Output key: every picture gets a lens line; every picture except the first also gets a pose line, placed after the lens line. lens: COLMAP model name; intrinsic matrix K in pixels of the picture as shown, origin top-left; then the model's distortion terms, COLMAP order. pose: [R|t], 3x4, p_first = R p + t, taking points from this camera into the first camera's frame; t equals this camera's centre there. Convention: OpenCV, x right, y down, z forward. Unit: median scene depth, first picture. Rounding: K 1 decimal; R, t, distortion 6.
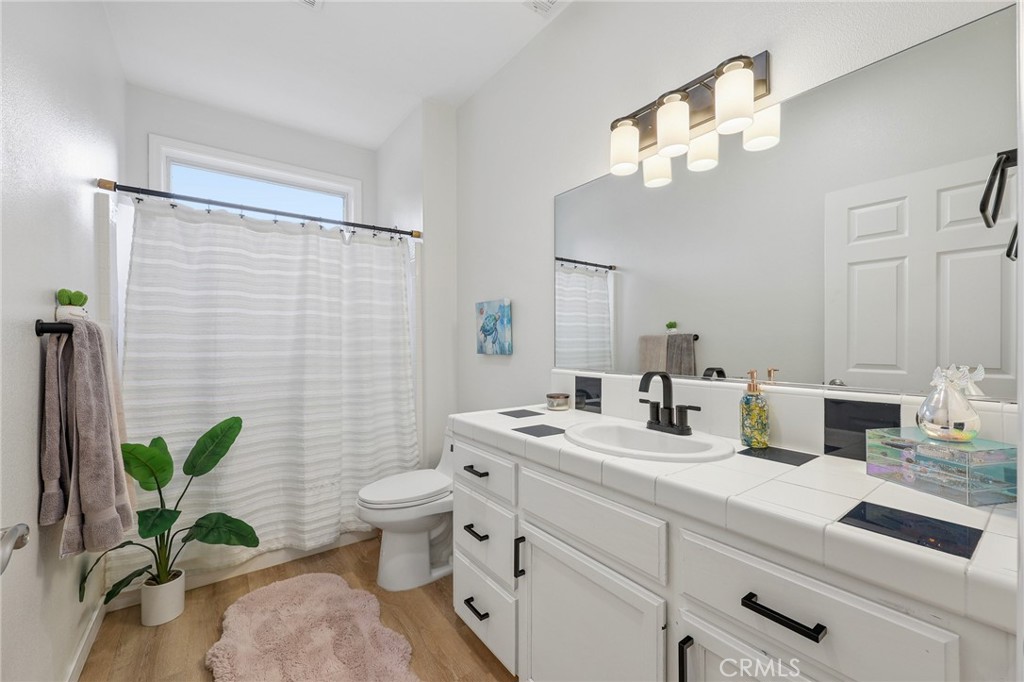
lens RADIAL K [[410.7, 0, 514.4], [0, 410.7, 340.2], [0, 0, 1]] dist [0.001715, 0.000133]
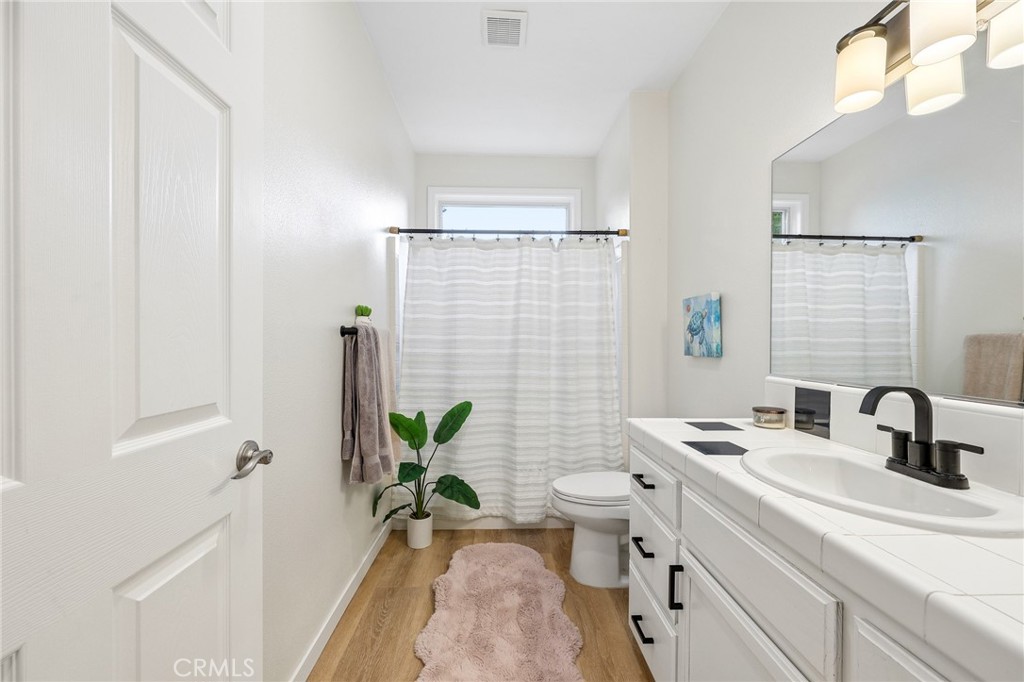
lens RADIAL K [[411.6, 0, 513.2], [0, 411.6, 342.6], [0, 0, 1]] dist [0.000026, 0.000098]
pose [[0.825058, 0.006220, -0.565014, 0.142349], [-0.003760, 0.999978, 0.005519, 0.001313], [0.565036, -0.002429, 0.825063, 0.052466]]
